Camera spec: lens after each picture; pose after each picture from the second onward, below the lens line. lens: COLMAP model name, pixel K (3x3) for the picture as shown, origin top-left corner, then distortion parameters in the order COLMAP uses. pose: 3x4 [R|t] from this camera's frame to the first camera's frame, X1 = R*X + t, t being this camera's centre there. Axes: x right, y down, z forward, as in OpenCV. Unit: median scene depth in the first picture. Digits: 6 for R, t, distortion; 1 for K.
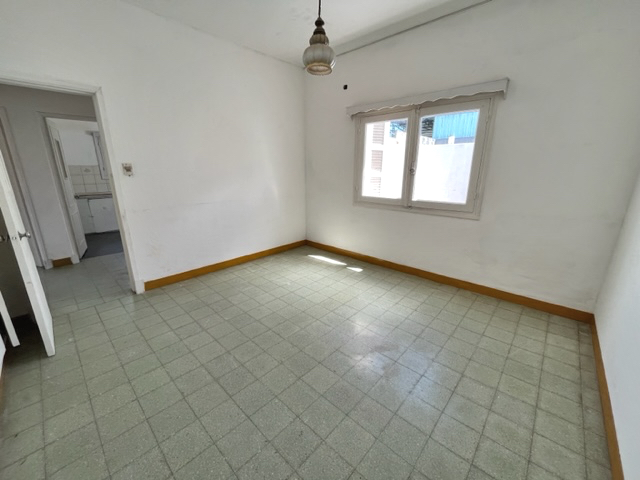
lens RADIAL K [[263.8, 0, 319.6], [0, 263.8, 238.8], [0, 0, 1]] dist [-0.003493, 0.000385]
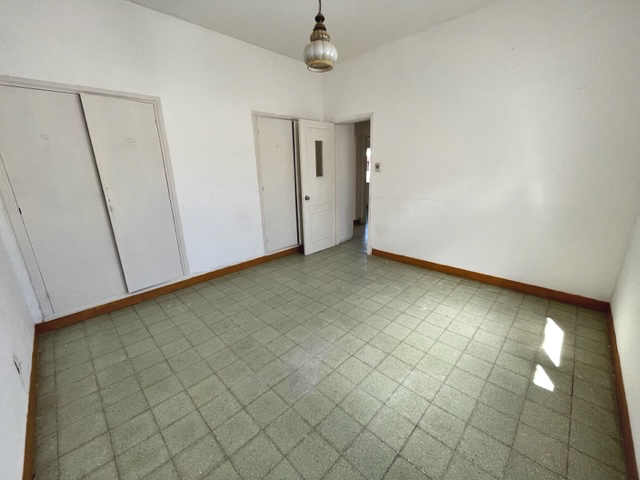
lens RADIAL K [[263.8, 0, 319.9], [0, 263.8, 240.8], [0, 0, 1]] dist [-0.003493, 0.000385]
pose [[-0.044995, 0.267936, -0.962386, 0.688782], [-0.232200, 0.934171, 0.270937, -0.188204], [0.971627, 0.235657, 0.020181, 0.705218]]
